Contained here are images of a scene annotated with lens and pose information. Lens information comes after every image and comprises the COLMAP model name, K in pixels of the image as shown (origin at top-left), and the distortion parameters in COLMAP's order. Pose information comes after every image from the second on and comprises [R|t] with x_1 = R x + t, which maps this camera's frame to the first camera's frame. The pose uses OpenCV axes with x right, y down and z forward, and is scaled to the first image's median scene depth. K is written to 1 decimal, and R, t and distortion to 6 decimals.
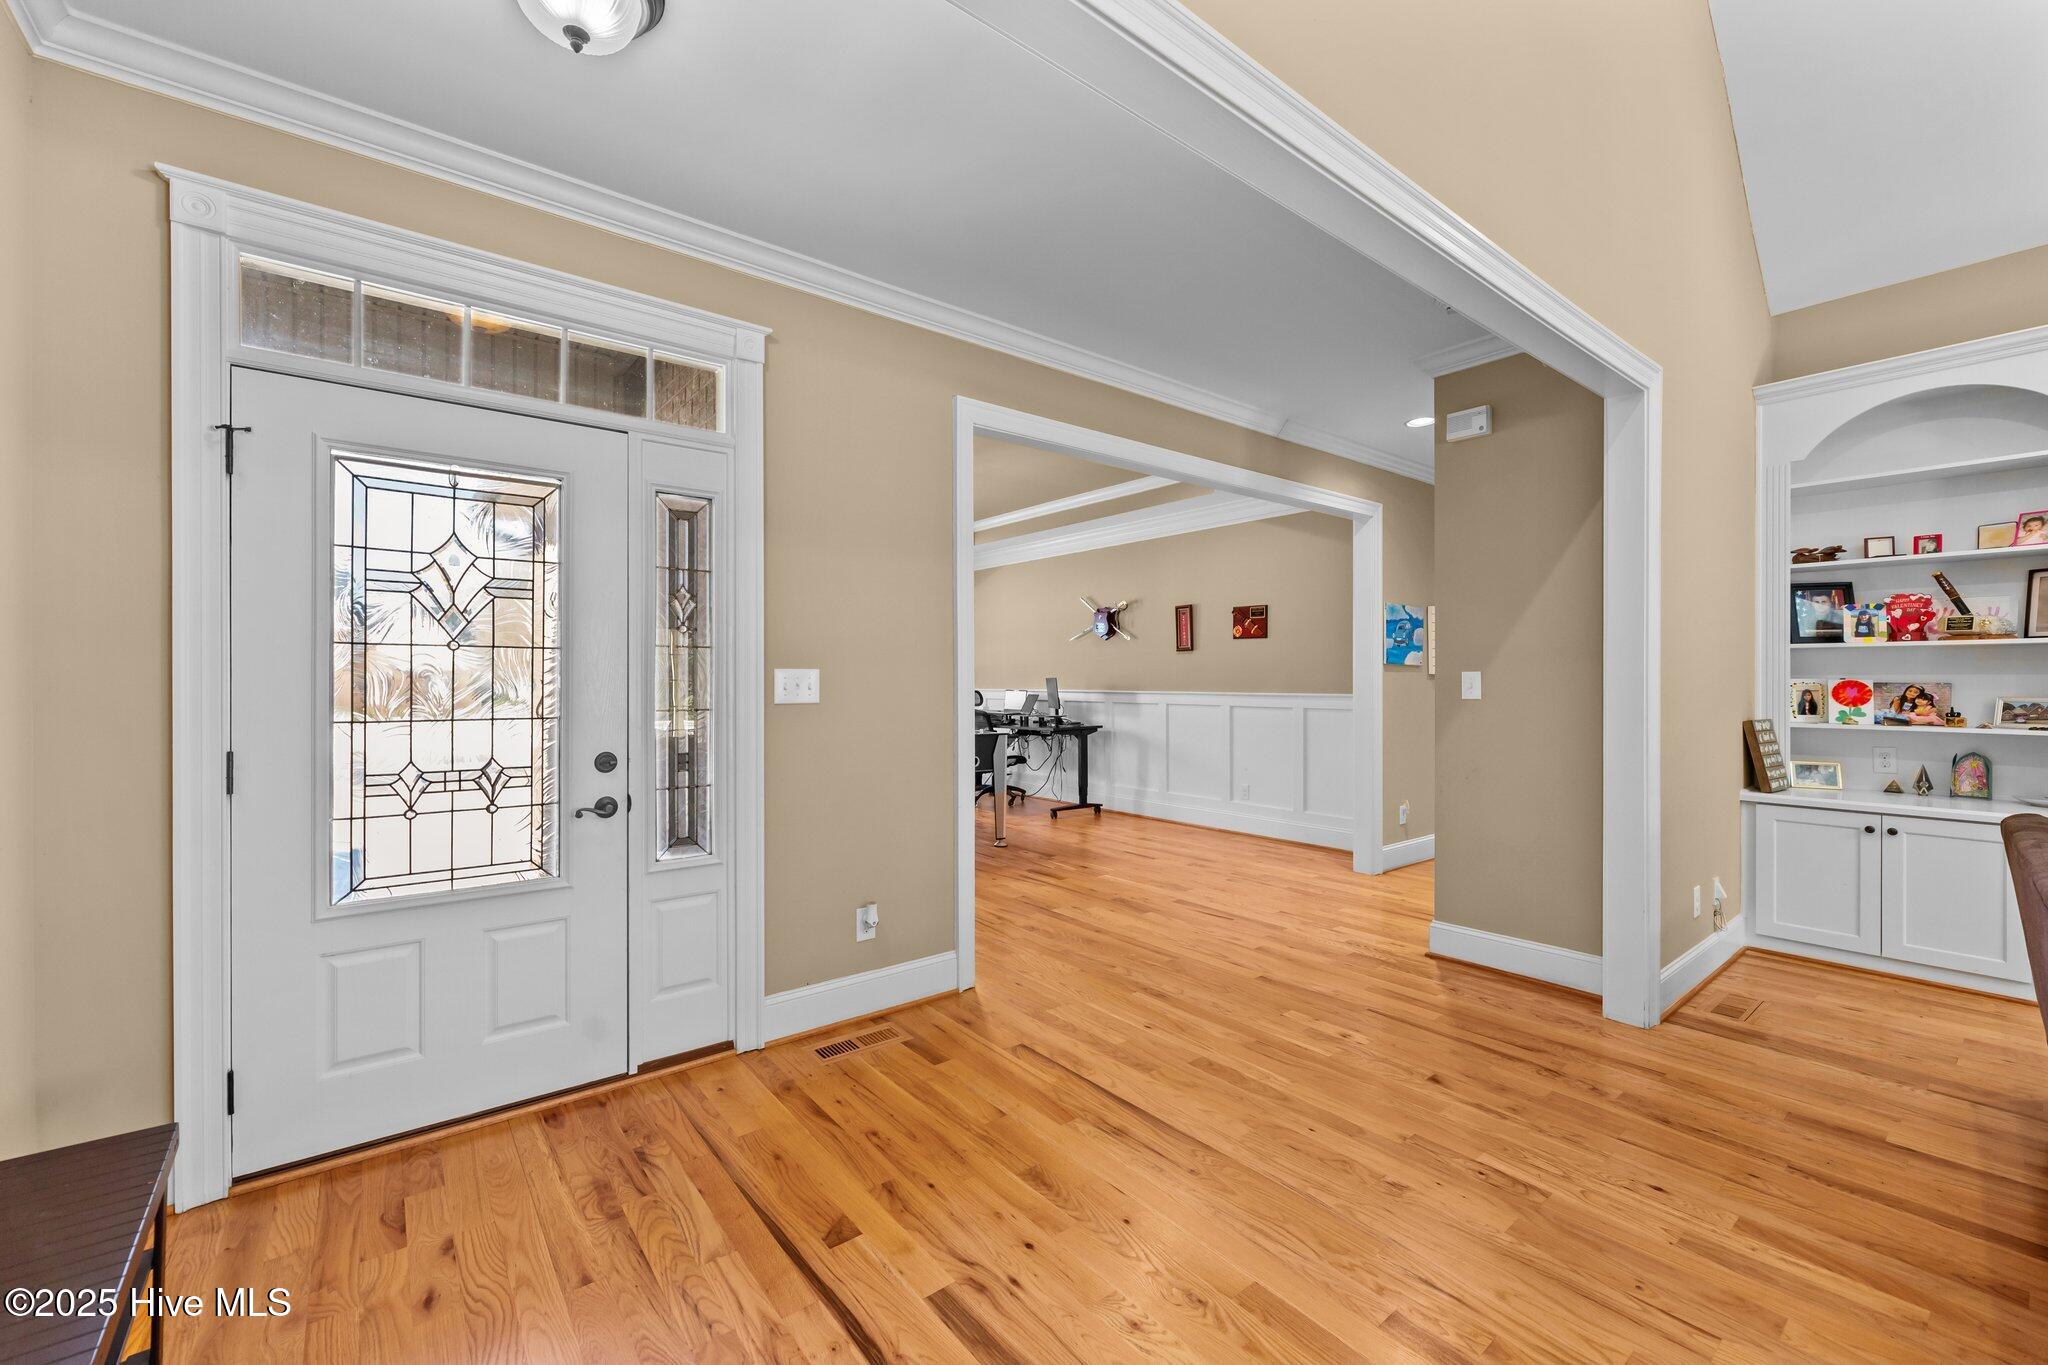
lens RADIAL K [[826.3, 0, 1021.7], [0, 826.3, 677.9], [0, 0, 1]] dist [-0.000090, 0.001355]
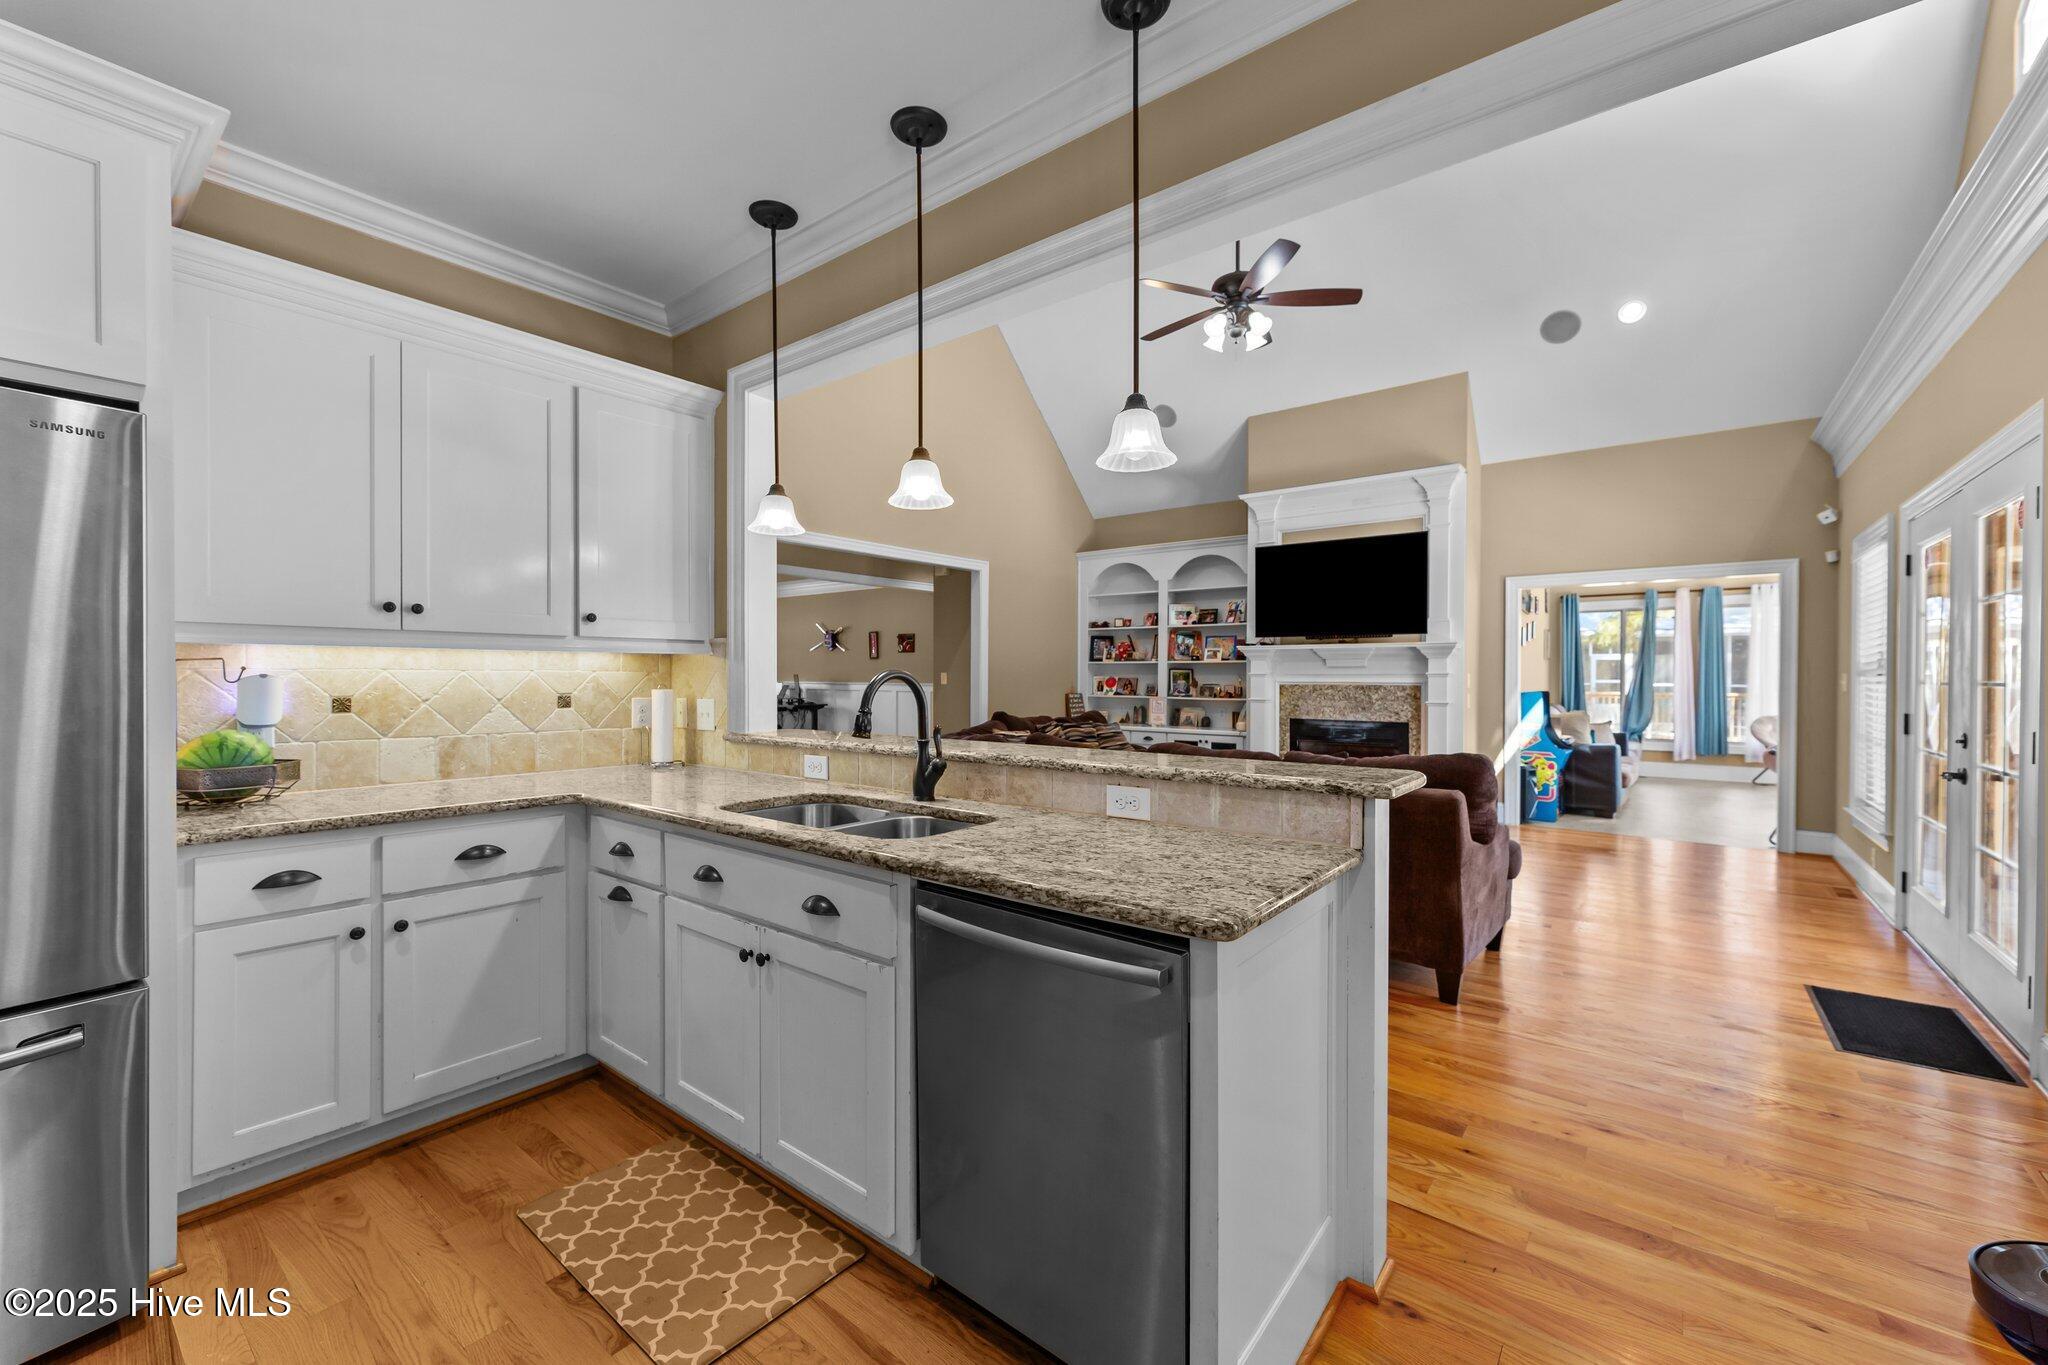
lens RADIAL K [[826.3, 0, 1026.6], [0, 826.3, 678.4], [0, 0, 1]] dist [-0.000090, 0.001355]
pose [[0.971951, 0.003590, 0.235154, 0.190261], [-0.004906, 0.999975, 0.005012, -0.003745], [-0.235130, -0.006025, 0.971945, -1.286399]]
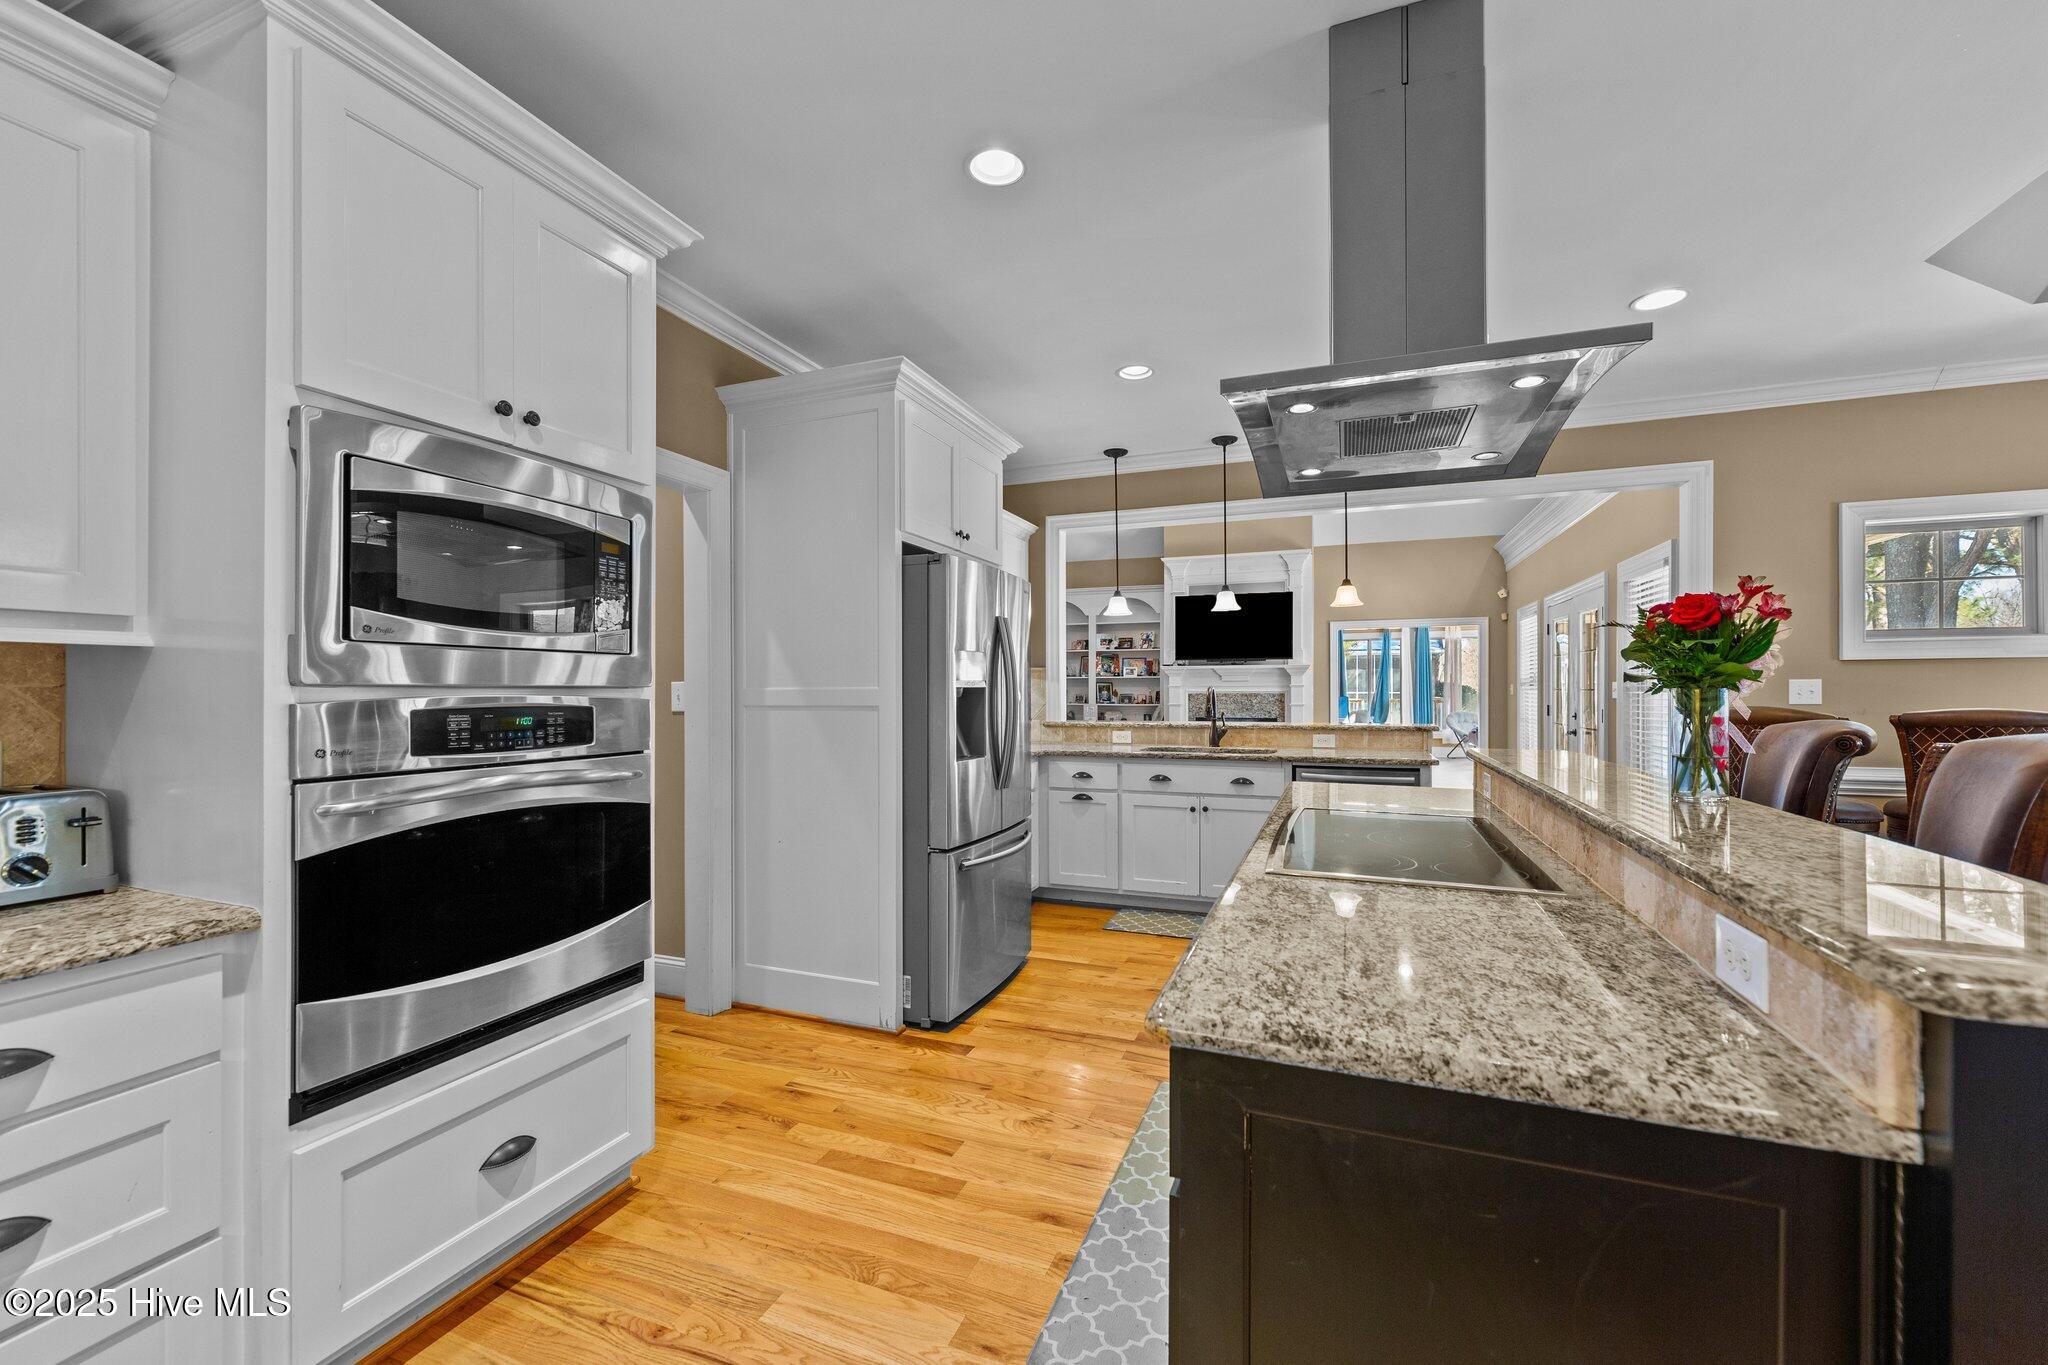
lens RADIAL K [[826.3, 0, 1035.8], [0, 826.3, 688.3], [0, 0, 1]] dist [-0.000090, 0.001355]
pose [[0.857275, -0.000818, 0.514858, -0.624684], [-0.000423, 0.999997, 0.002293, -0.005541], [-0.514858, -0.002183, 0.857272, -1.633414]]
